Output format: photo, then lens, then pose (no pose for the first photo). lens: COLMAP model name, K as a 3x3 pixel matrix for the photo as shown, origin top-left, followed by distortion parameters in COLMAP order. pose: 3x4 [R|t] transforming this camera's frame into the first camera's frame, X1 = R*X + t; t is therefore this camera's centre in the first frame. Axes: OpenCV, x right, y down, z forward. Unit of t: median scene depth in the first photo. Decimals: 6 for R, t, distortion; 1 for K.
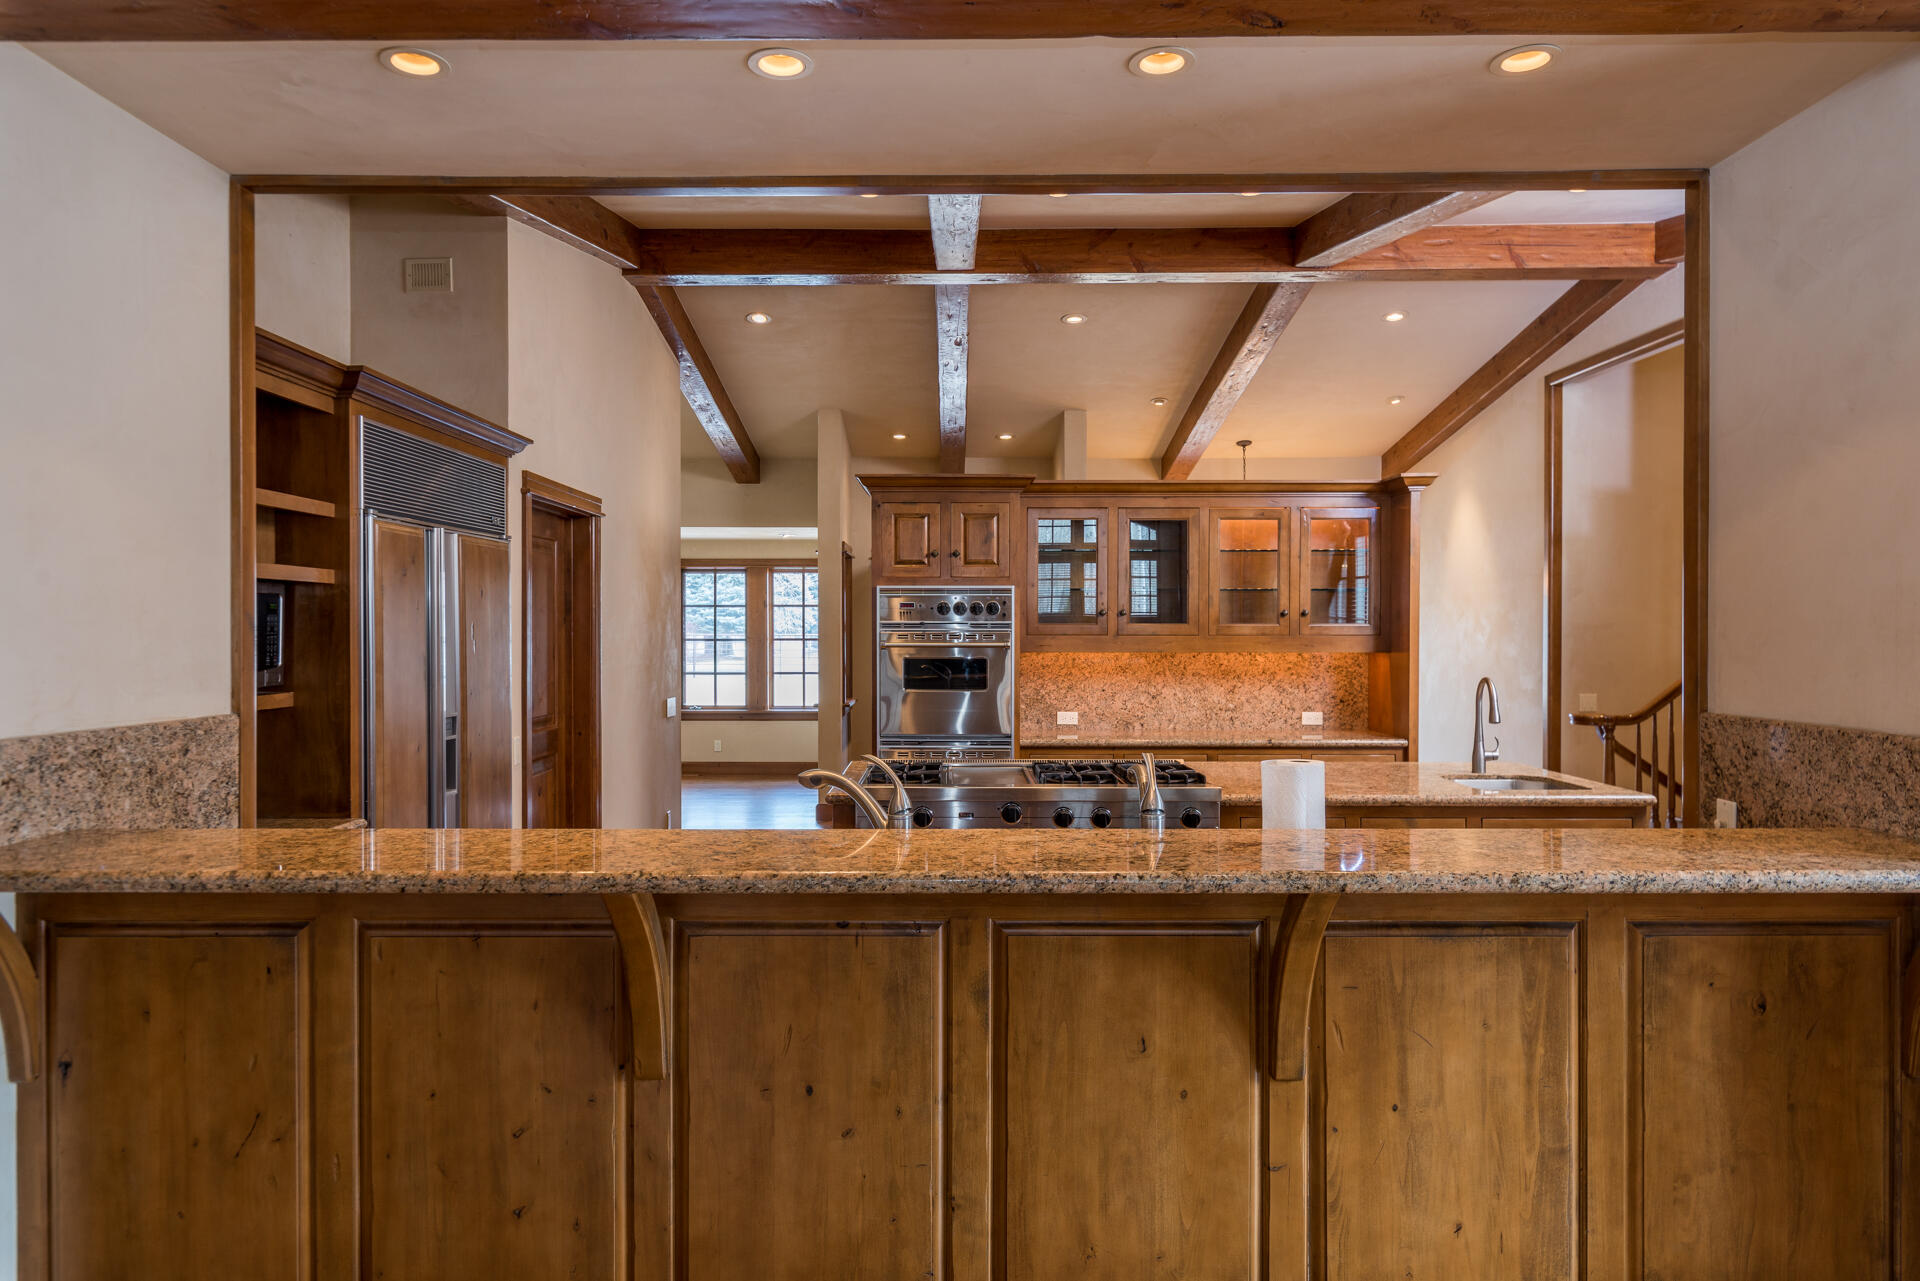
lens RADIAL K [[1163.7, 0, 955.5], [0, 1163.7, 637.4], [0, 0, 1]] dist [0.001478, -0.000098]
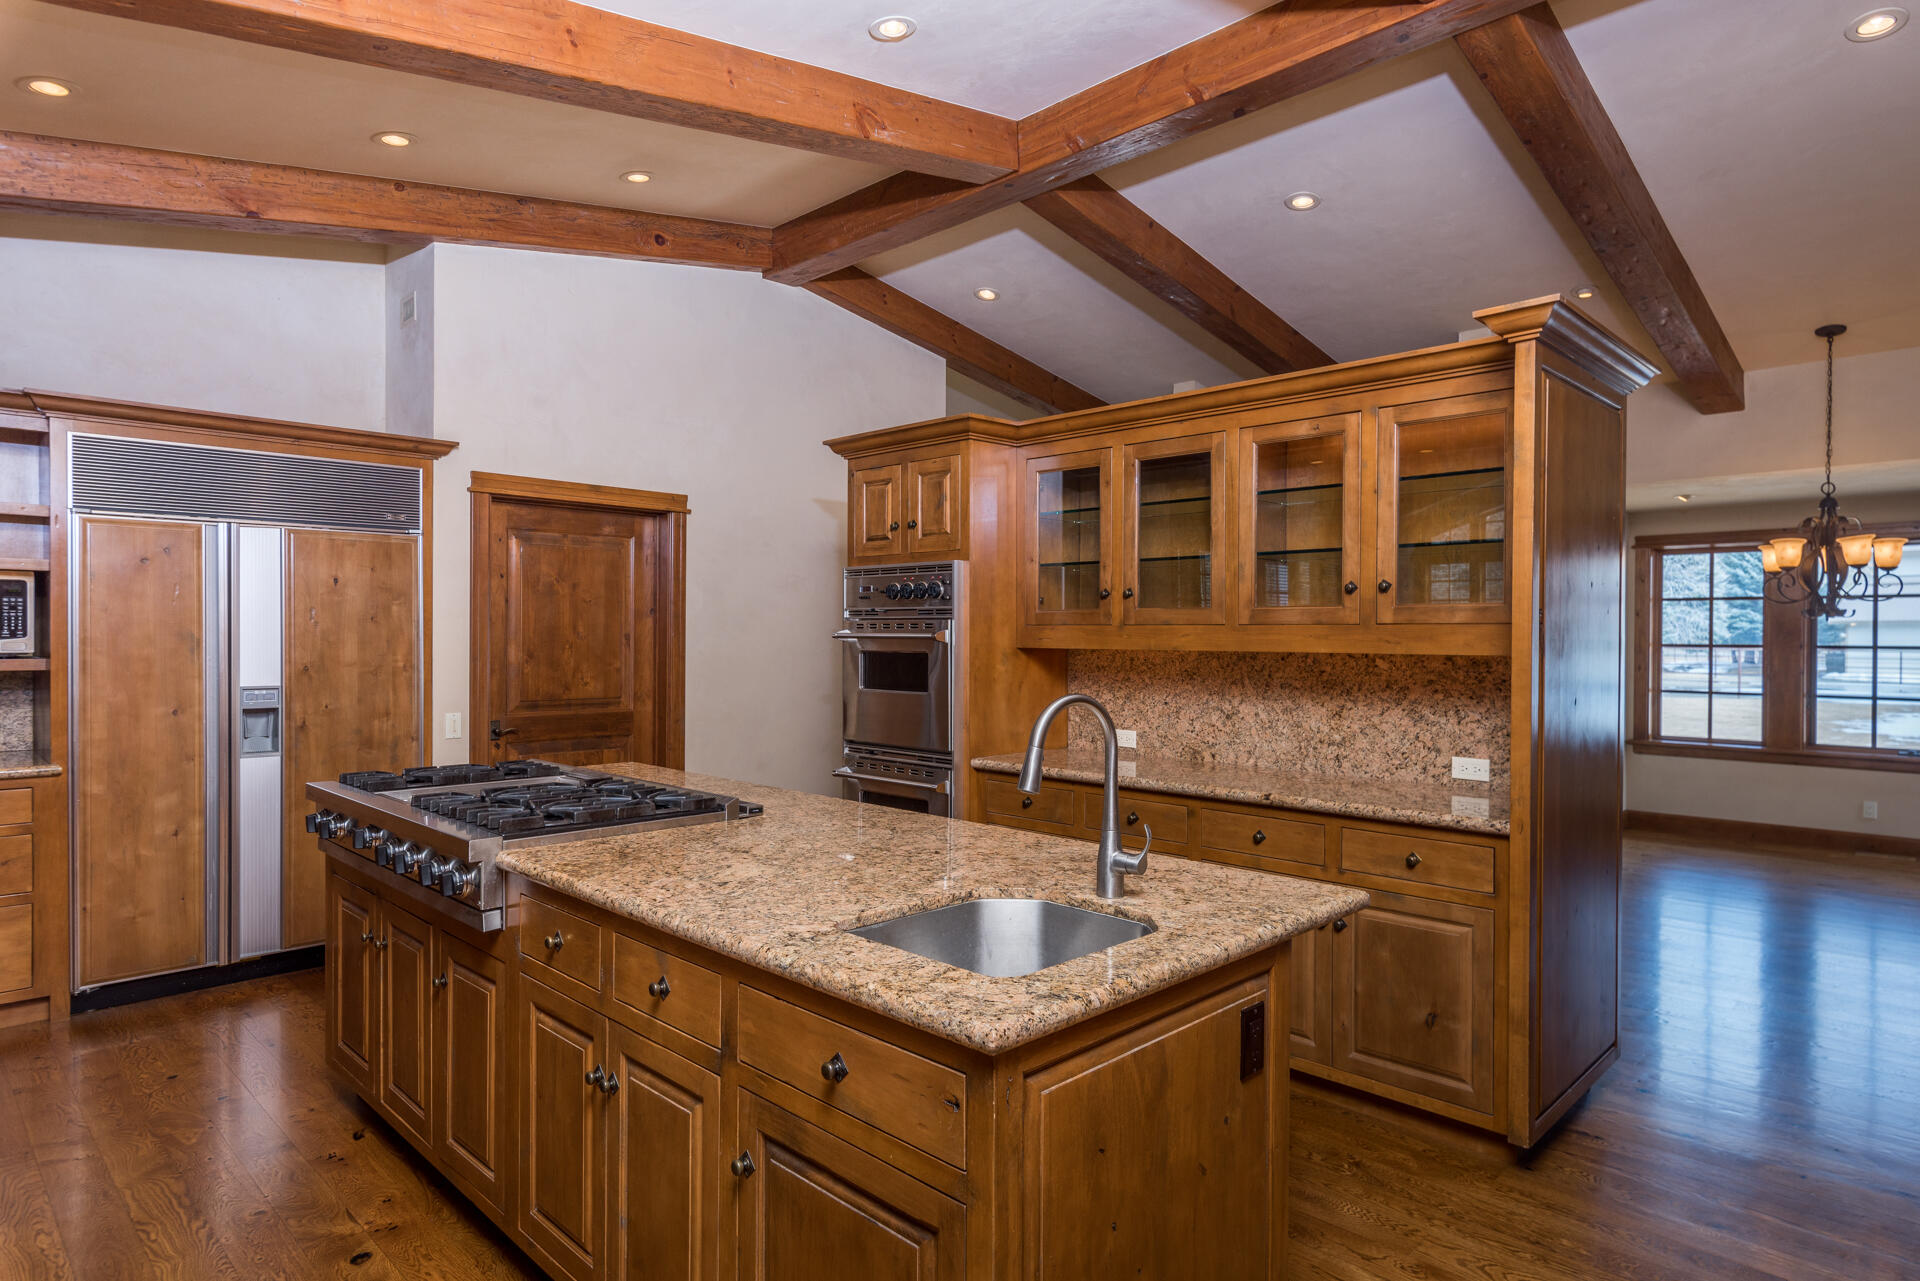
lens RADIAL K [[1086.1, 0, 959.1], [0, 1086.1, 646.2], [0, 0, 1]] dist [0.006843, 0.001682]
pose [[0.707699, 0.010922, -0.706429, 0.536009], [-0.011405, 0.999927, 0.004034, 0.009544], [0.706422, 0.005202, 0.707772, 0.459694]]
